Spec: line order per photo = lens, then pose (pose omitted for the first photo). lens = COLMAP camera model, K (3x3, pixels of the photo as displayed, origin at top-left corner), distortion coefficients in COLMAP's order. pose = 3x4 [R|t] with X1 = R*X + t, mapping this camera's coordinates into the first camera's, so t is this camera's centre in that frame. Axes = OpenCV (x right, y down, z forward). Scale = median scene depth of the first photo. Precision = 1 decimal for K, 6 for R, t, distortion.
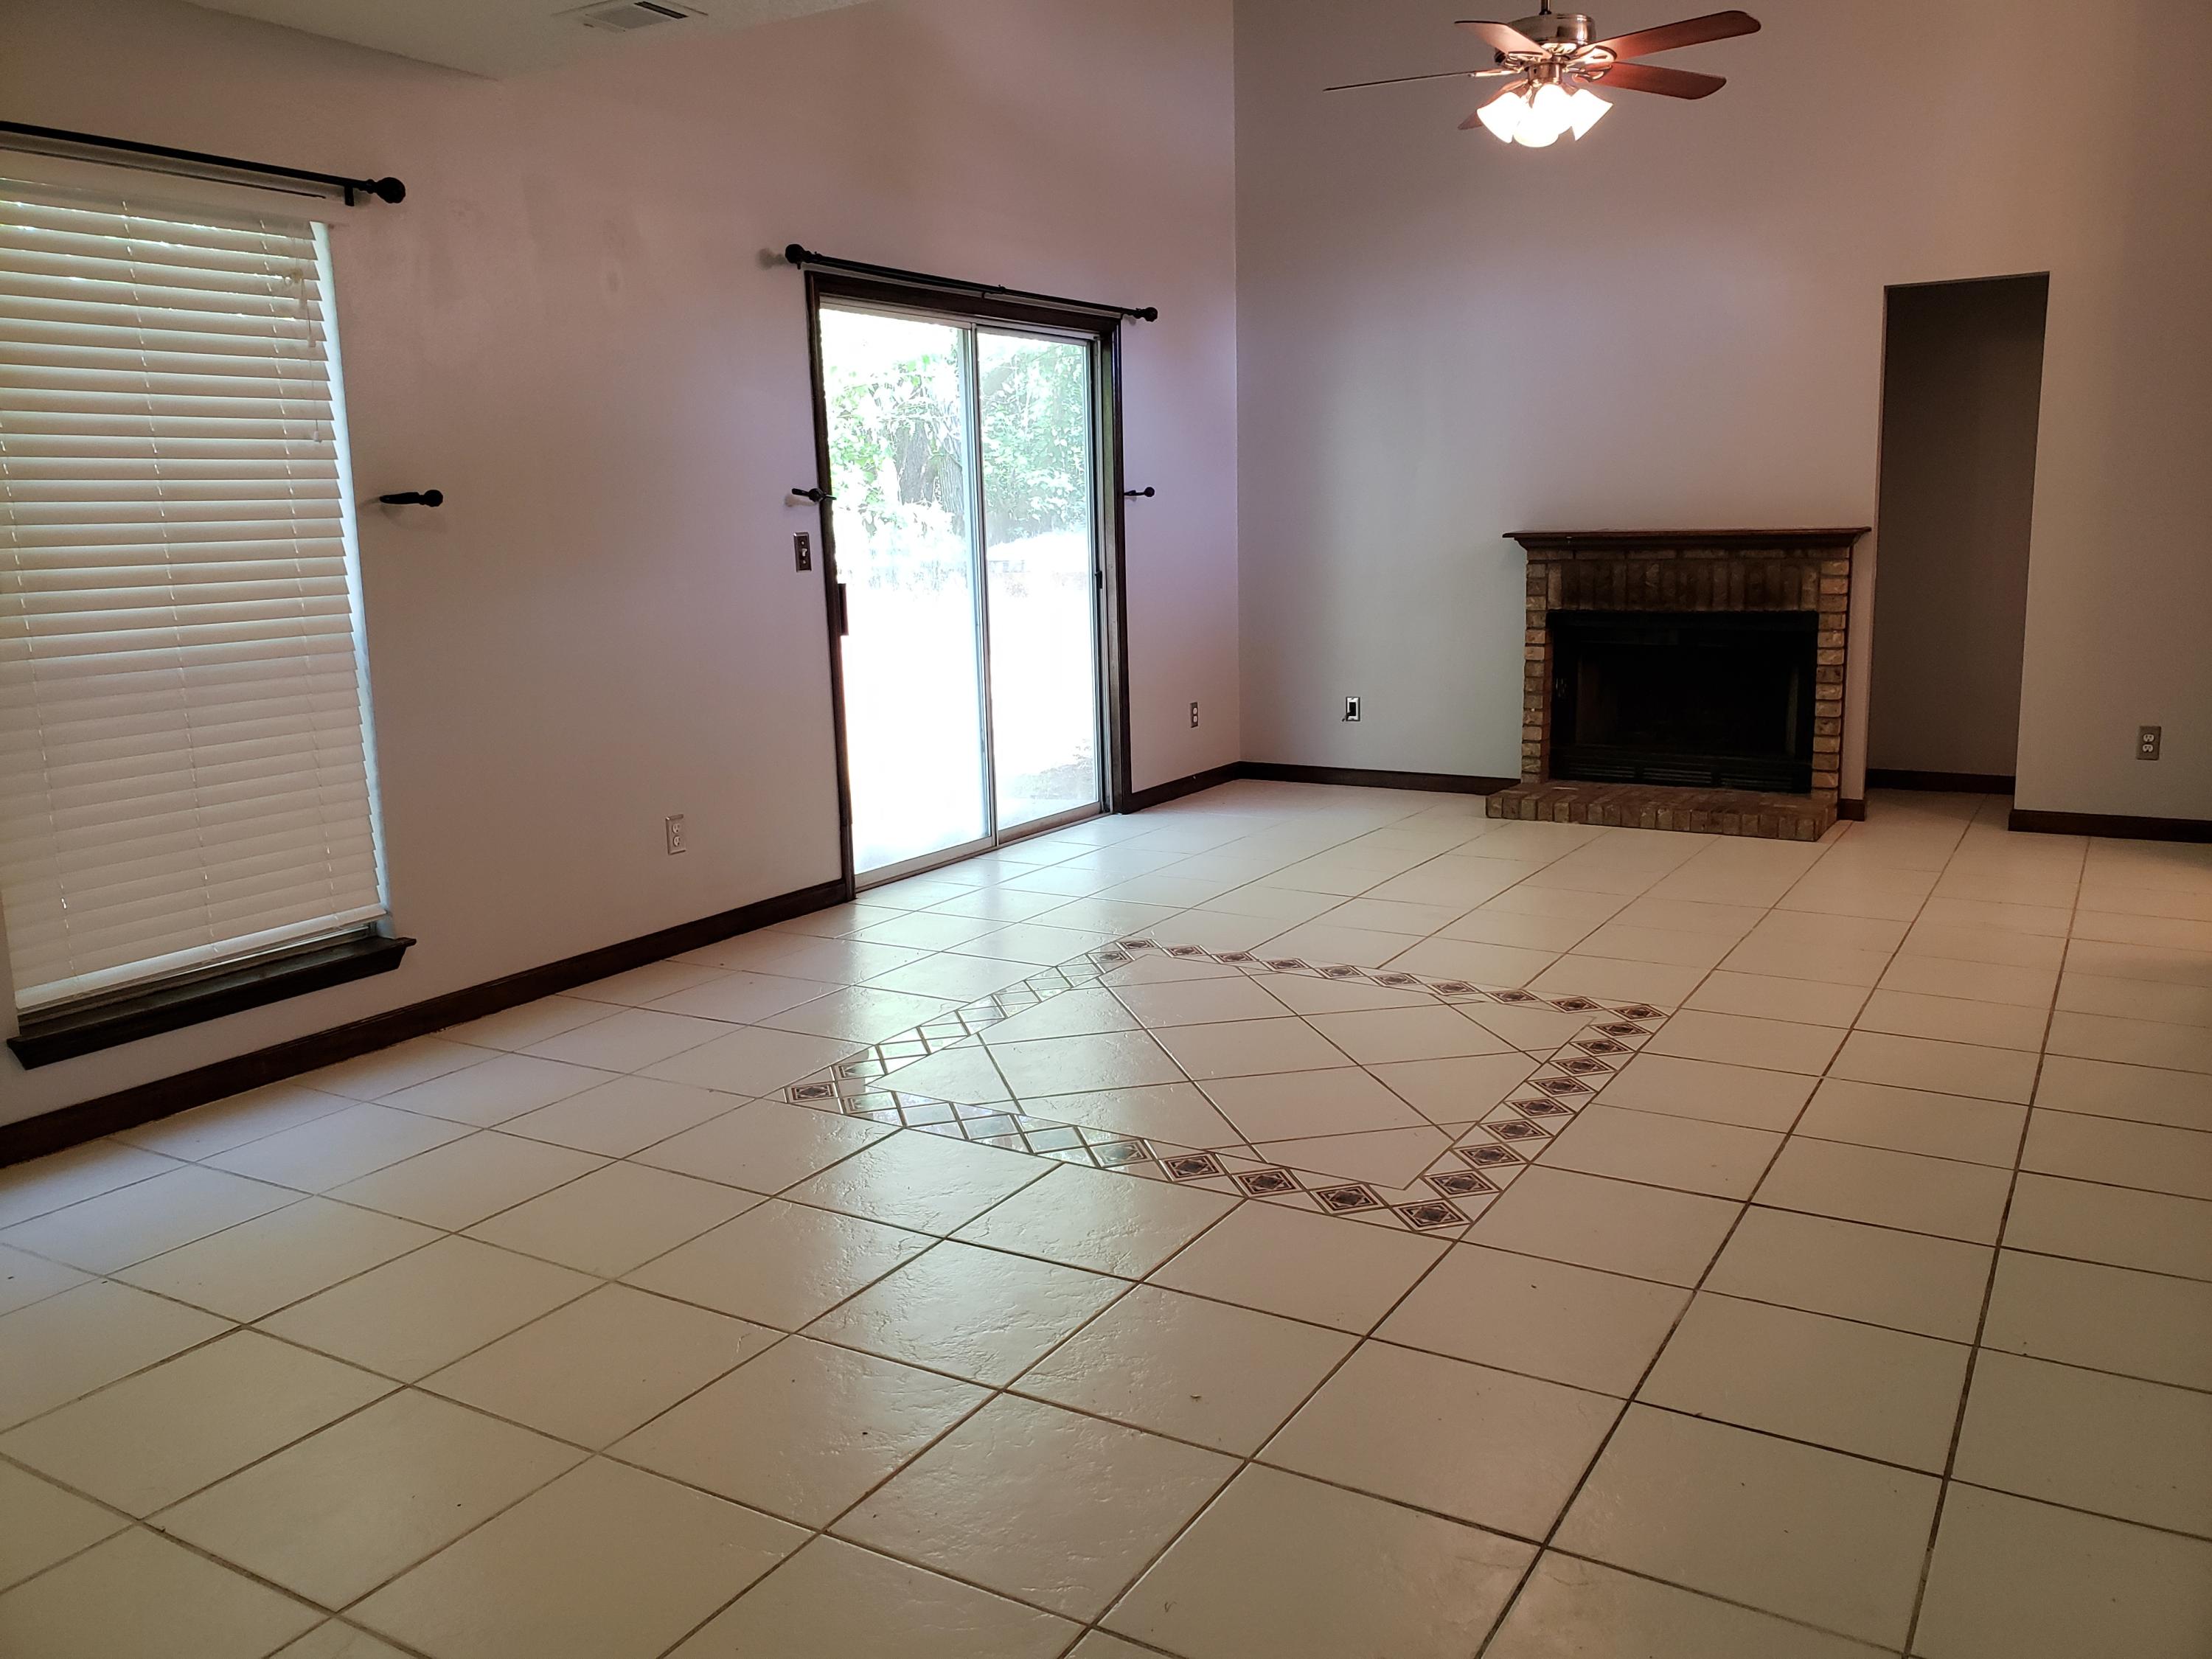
lens RADIAL K [[1682.0, 0, 1106.0], [0, 1682.0, 829.5], [0, 0, 1]] dist [0.182503, -0.469703]
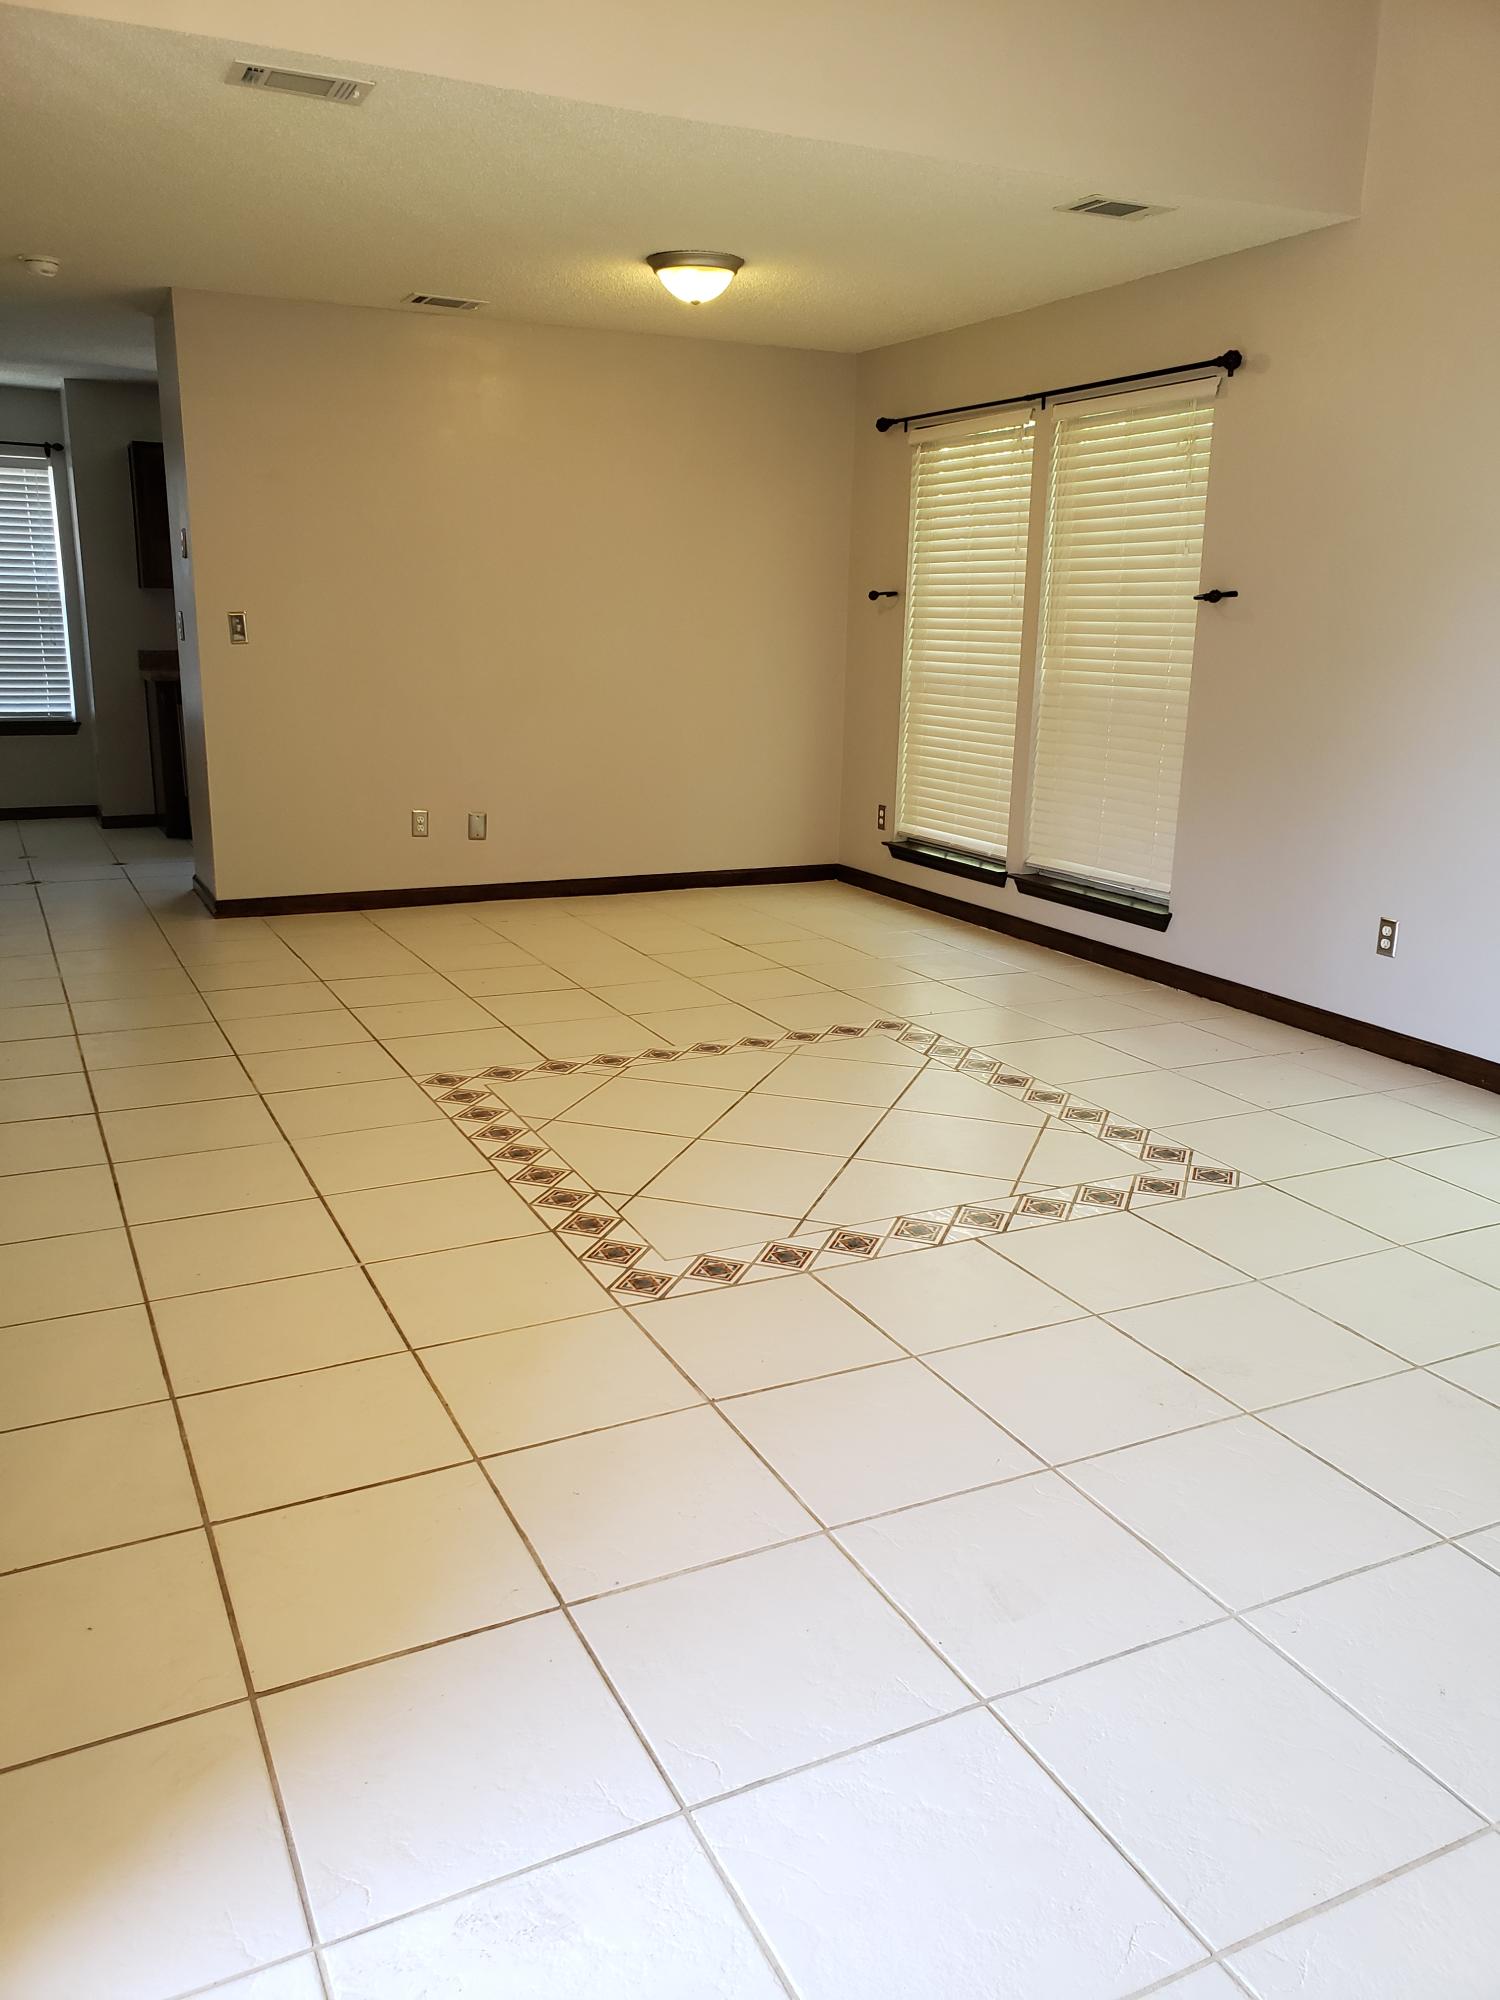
lens RADIAL K [[1520.8, 0, 750.0], [0, 1520.8, 1000.0], [0, 0, 1]] dist [0.182503, -0.469703]
pose [[-0.536764, 0.232157, -0.811164, 0.498173], [-0.144548, 0.921884, 0.359495, -0.166812], [0.831258, 0.310216, -0.461276, 0.792388]]
